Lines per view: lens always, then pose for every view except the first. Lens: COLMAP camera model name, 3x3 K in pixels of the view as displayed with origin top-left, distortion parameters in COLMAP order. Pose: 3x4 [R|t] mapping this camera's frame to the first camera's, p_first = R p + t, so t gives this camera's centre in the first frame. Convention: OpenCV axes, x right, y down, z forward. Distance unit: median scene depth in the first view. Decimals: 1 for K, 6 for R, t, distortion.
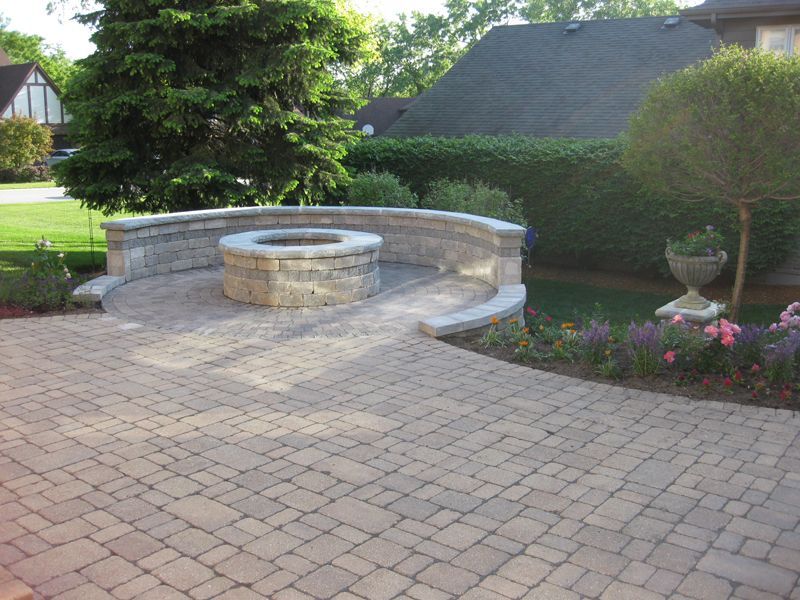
lens RADIAL K [[816.3, 0, 400.0], [0, 816.3, 300.0], [0, 0, 1]] dist [-0.192651, 0.175267]
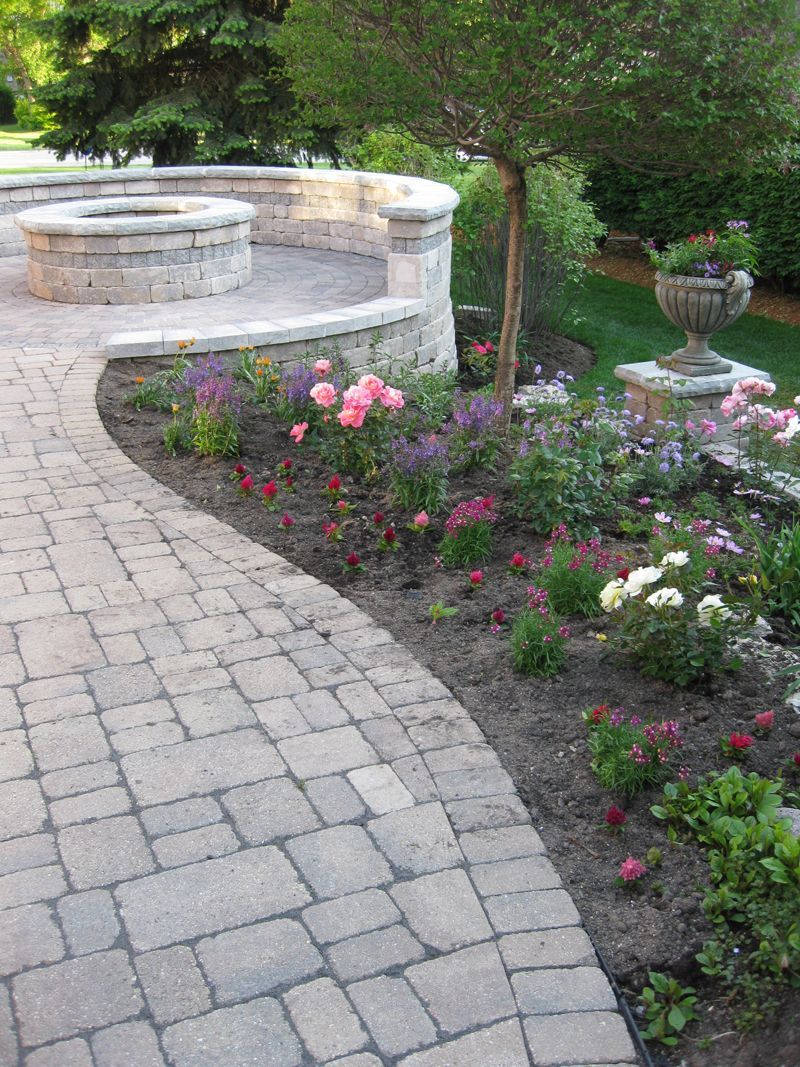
lens RADIAL K [[1088.8, 0, 400.0], [0, 1088.8, 533.5], [0, 0, 1]] dist [-0.192651, 0.175267]
pose [[0.877310, 0.183928, -0.443281, 0.554868], [-0.092414, 0.971105, 0.220035, -0.026180], [0.470943, -0.152073, 0.868957, 0.261818]]
